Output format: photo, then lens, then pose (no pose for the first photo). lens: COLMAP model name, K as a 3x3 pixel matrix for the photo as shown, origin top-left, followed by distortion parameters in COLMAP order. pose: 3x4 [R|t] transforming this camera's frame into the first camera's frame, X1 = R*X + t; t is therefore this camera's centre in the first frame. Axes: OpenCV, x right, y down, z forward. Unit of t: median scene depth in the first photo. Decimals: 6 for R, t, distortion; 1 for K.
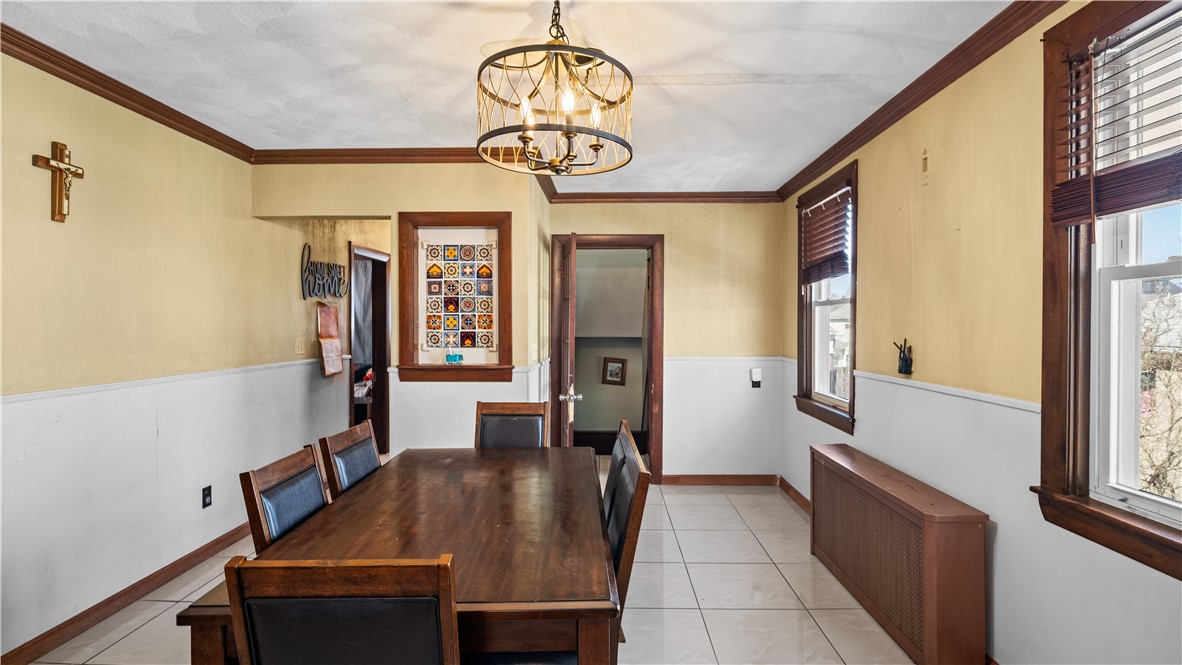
lens RADIAL K [[548.4, 0, 589.9], [0, 548.4, 328.4], [0, 0, 1]] dist [-0.007246, -0.000562]
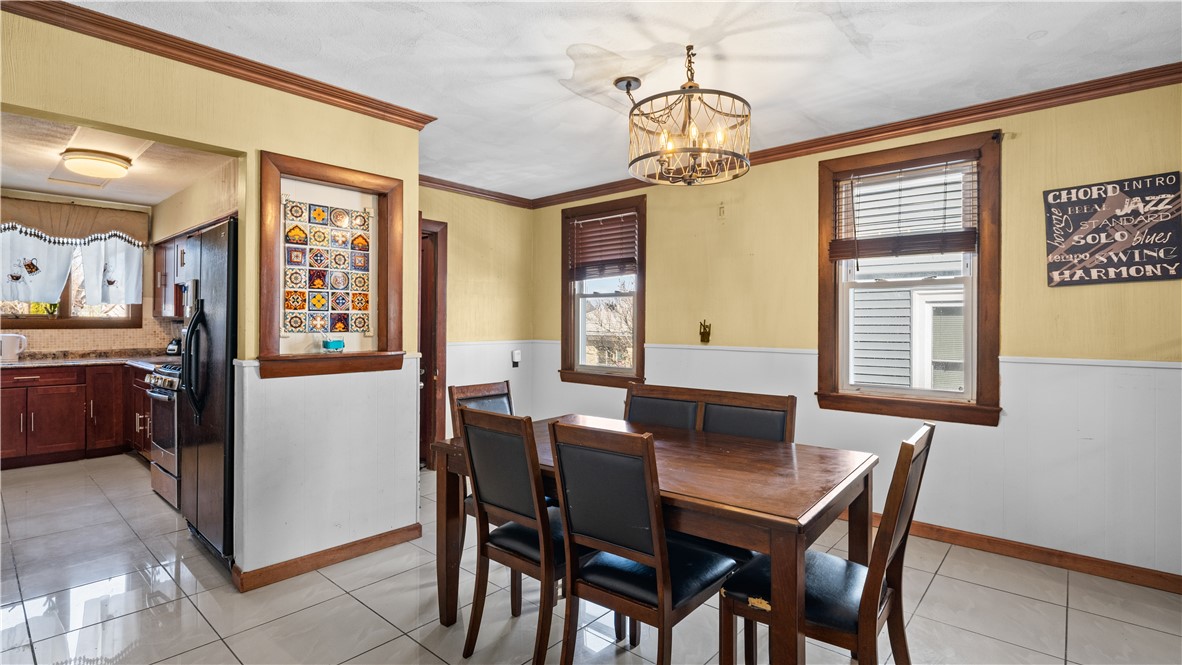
lens RADIAL K [[548.4, 0, 596.8], [0, 548.4, 322.4], [0, 0, 1]] dist [-0.007246, -0.000562]
pose [[0.640264, 0.001723, 0.768153, -0.608082], [0.000759, 0.999996, -0.002876, 0.022718], [-0.768154, 0.002424, 0.640260, 0.174019]]
